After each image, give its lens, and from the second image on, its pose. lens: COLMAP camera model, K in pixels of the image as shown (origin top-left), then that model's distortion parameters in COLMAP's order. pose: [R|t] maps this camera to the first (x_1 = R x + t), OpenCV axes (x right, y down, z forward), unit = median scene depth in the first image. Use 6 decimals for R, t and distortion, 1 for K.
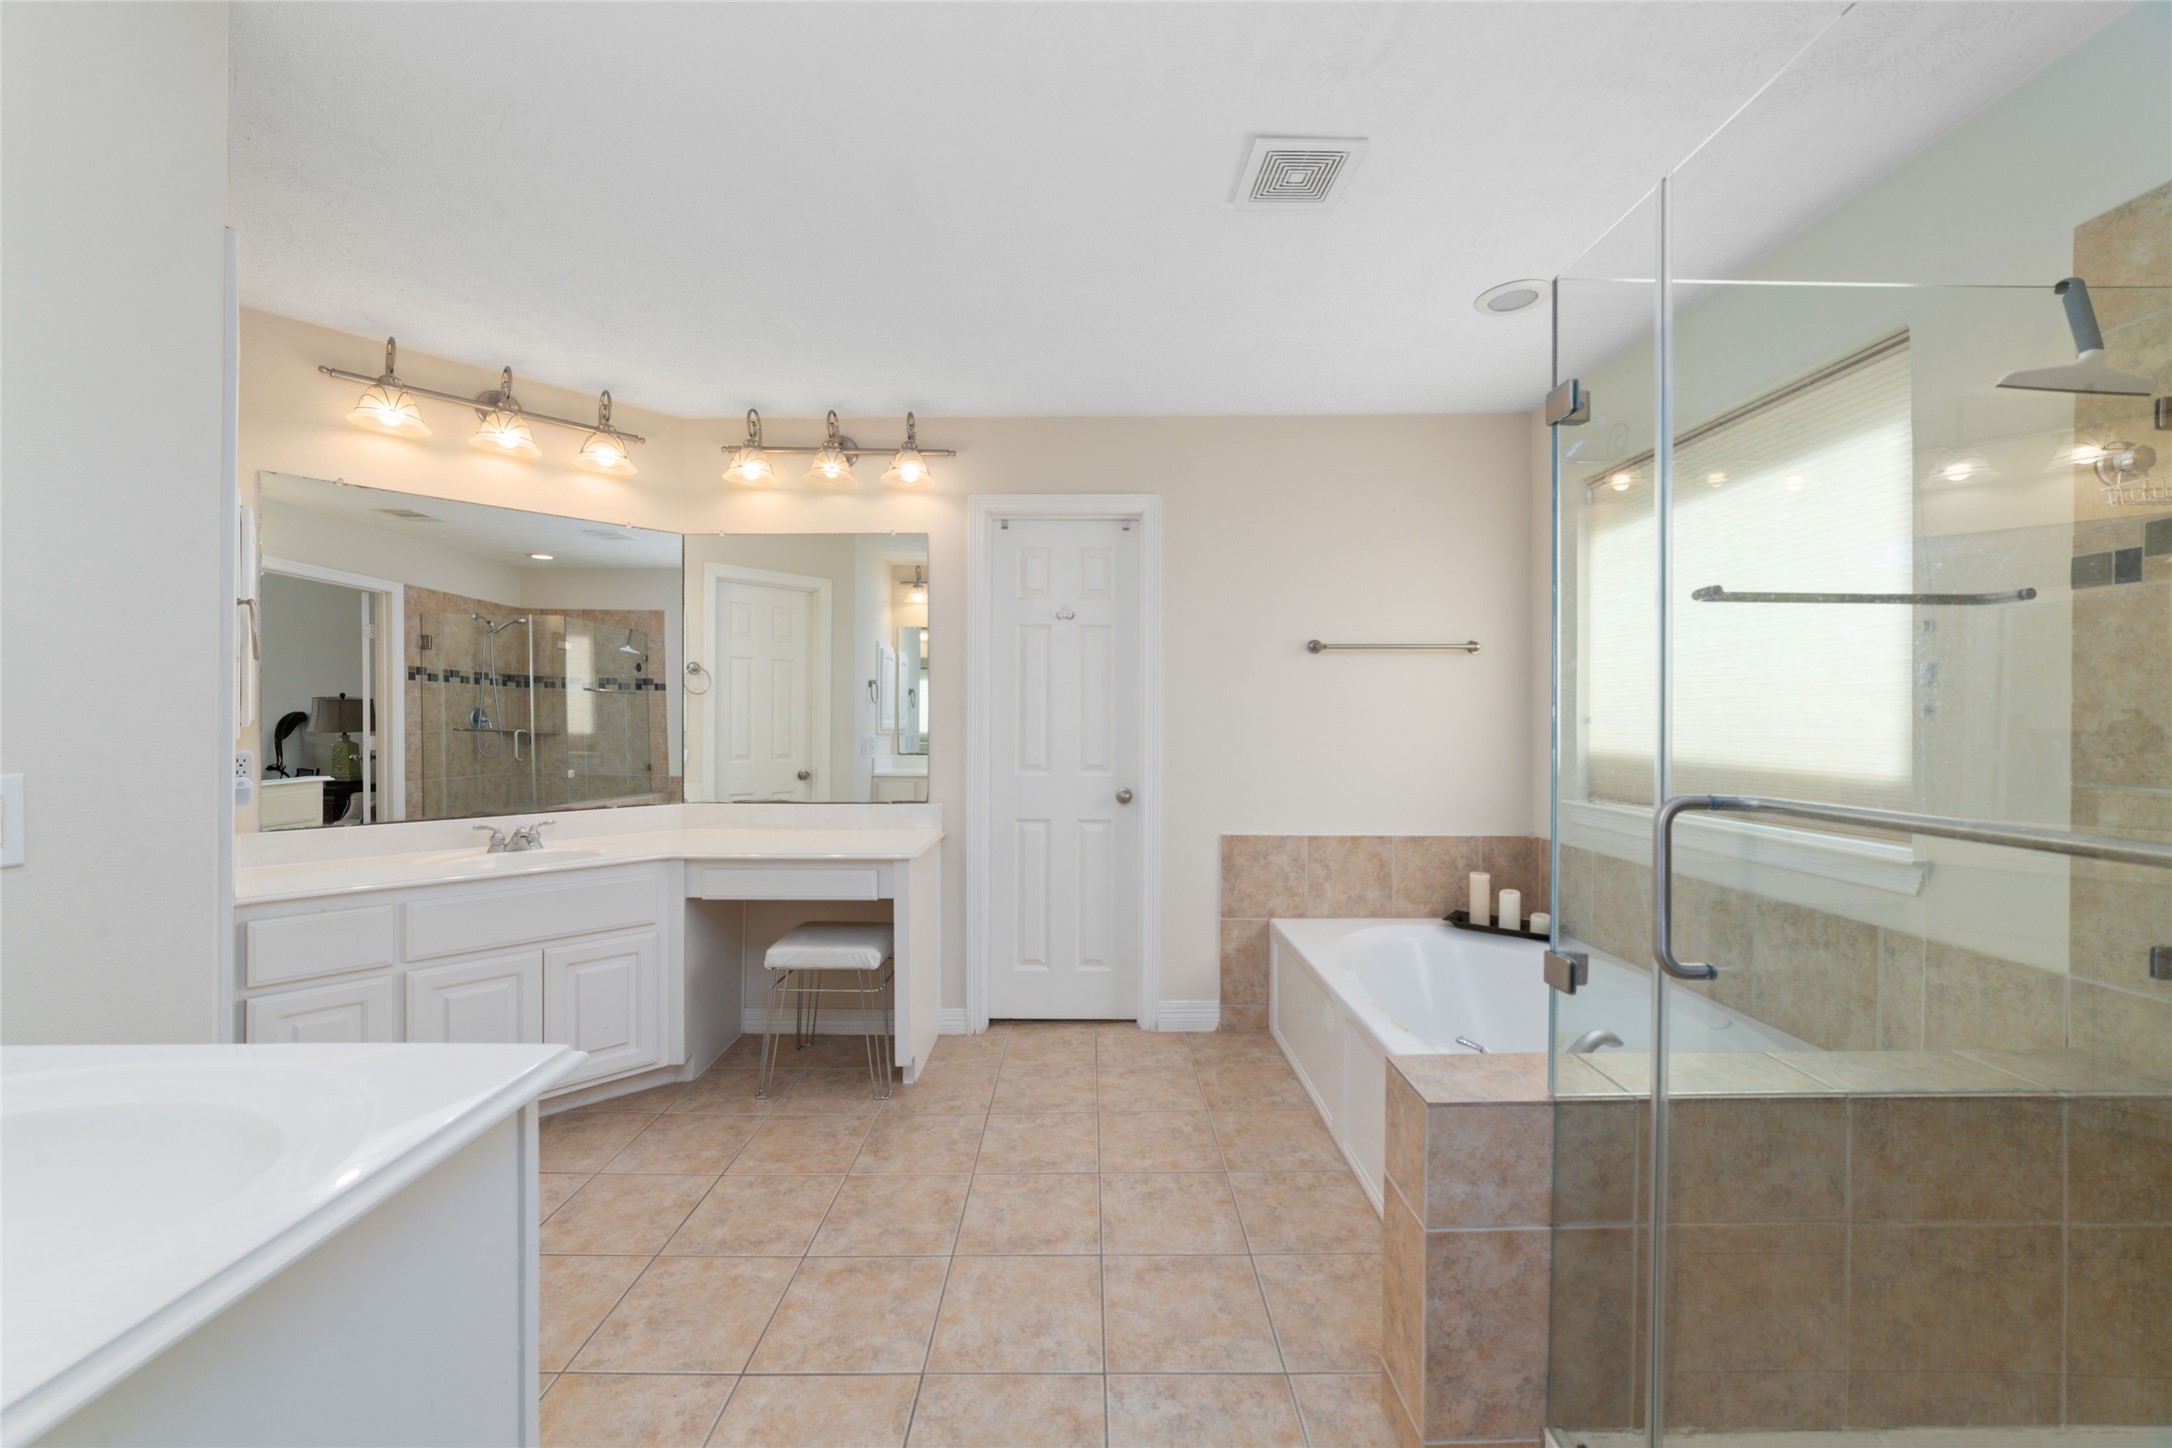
lens RADIAL K [[829.1, 0, 1091.4], [0, 829.1, 722.7], [0, 0, 1]] dist [-0.012195, 0.000225]
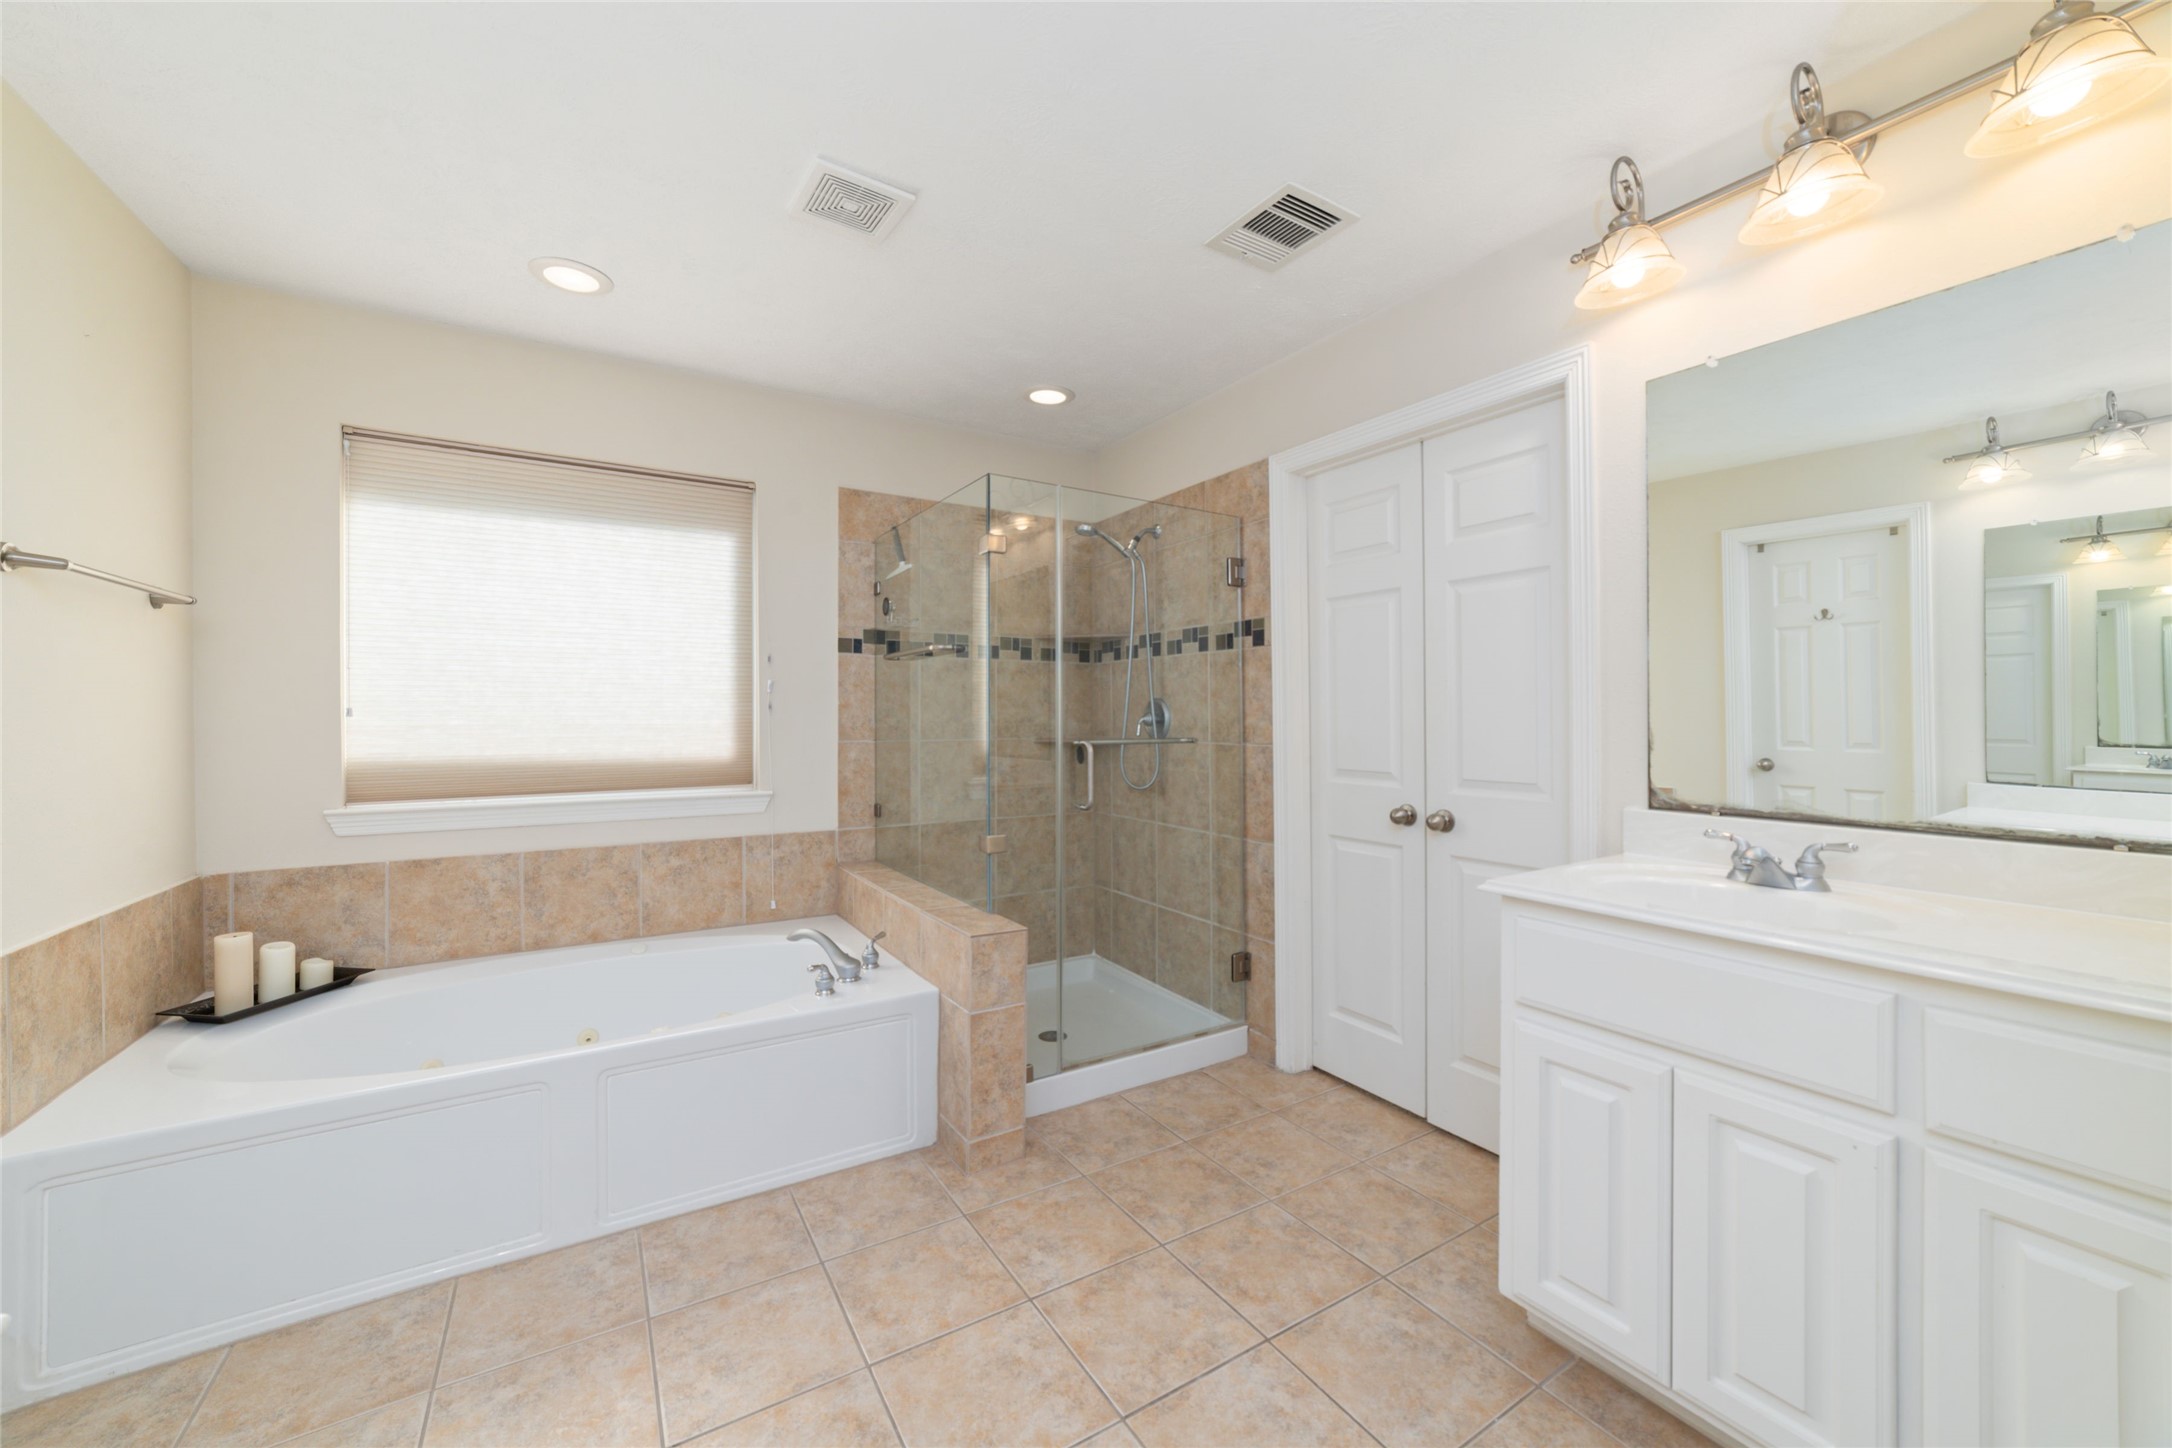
lens RADIAL K [[810.2, 0, 1089.4], [0, 810.2, 717.2], [0, 0, 1]] dist [-0.010469, 0.000021]
pose [[-0.525554, -0.003435, 0.850754, -0.650678], [0.002194, 0.999983, 0.005392, 0.000055], [-0.850758, 0.004700, -0.525537, 1.029930]]
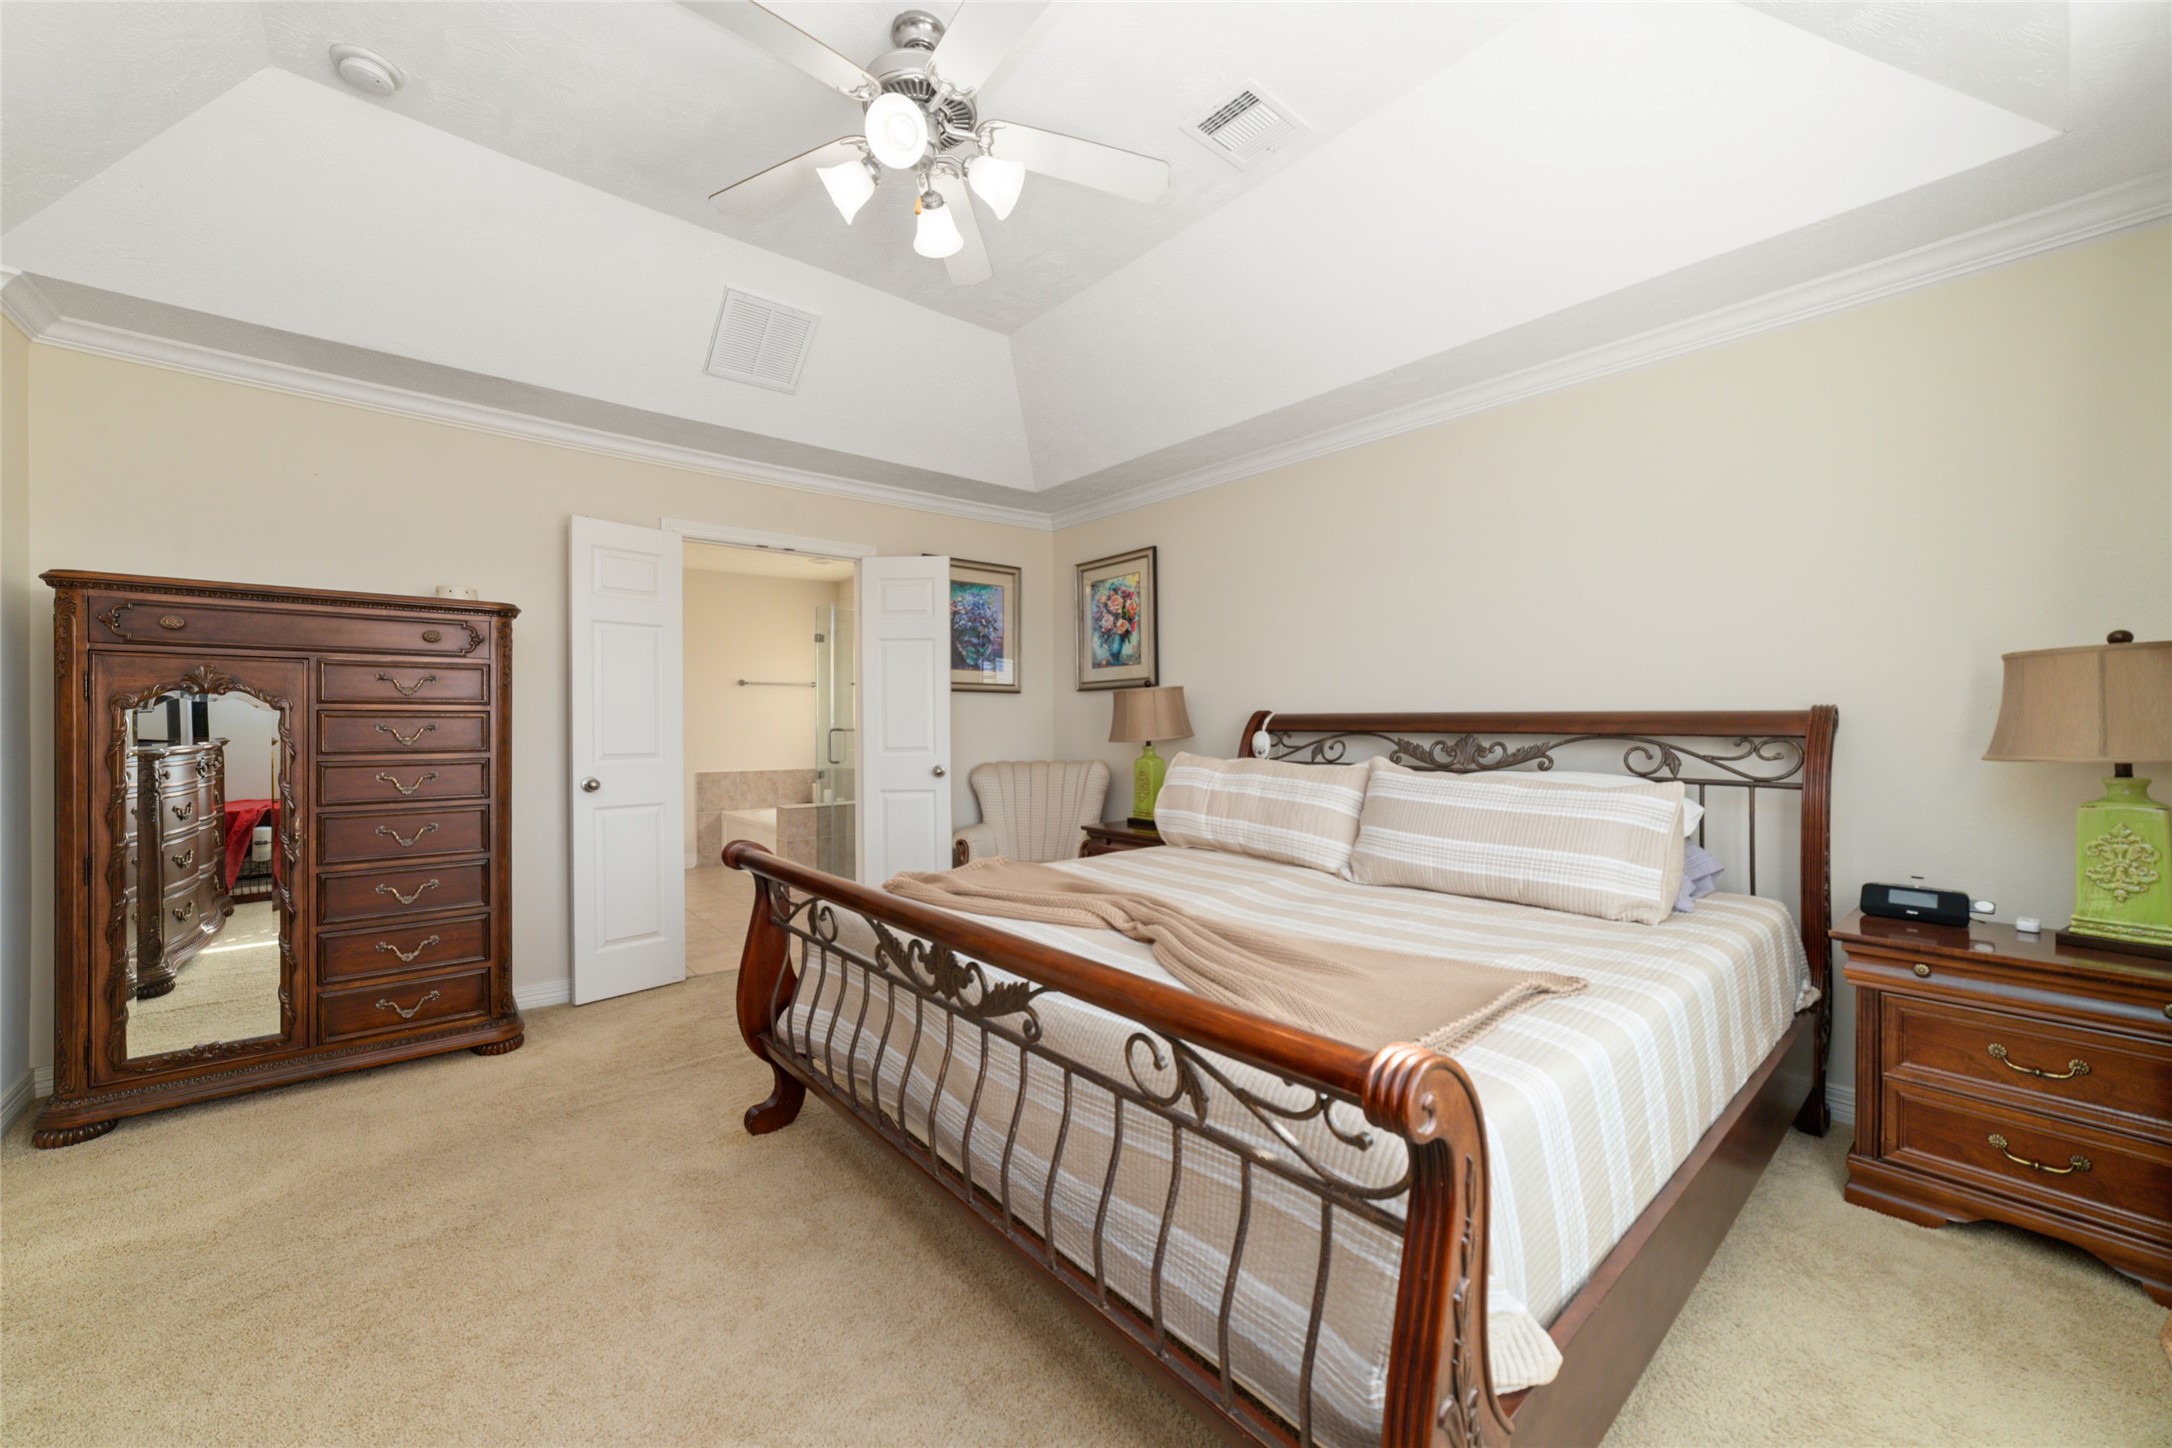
lens RADIAL K [[829.1, 0, 1091.4], [0, 829.1, 722.7], [0, 0, 1]] dist [-0.012195, 0.000225]
pose [[0.759326, -0.005535, 0.650686, -0.611476], [0.004620, 0.999984, 0.003115, 0.010622], [-0.650693, 0.000641, 0.759340, -1.697296]]
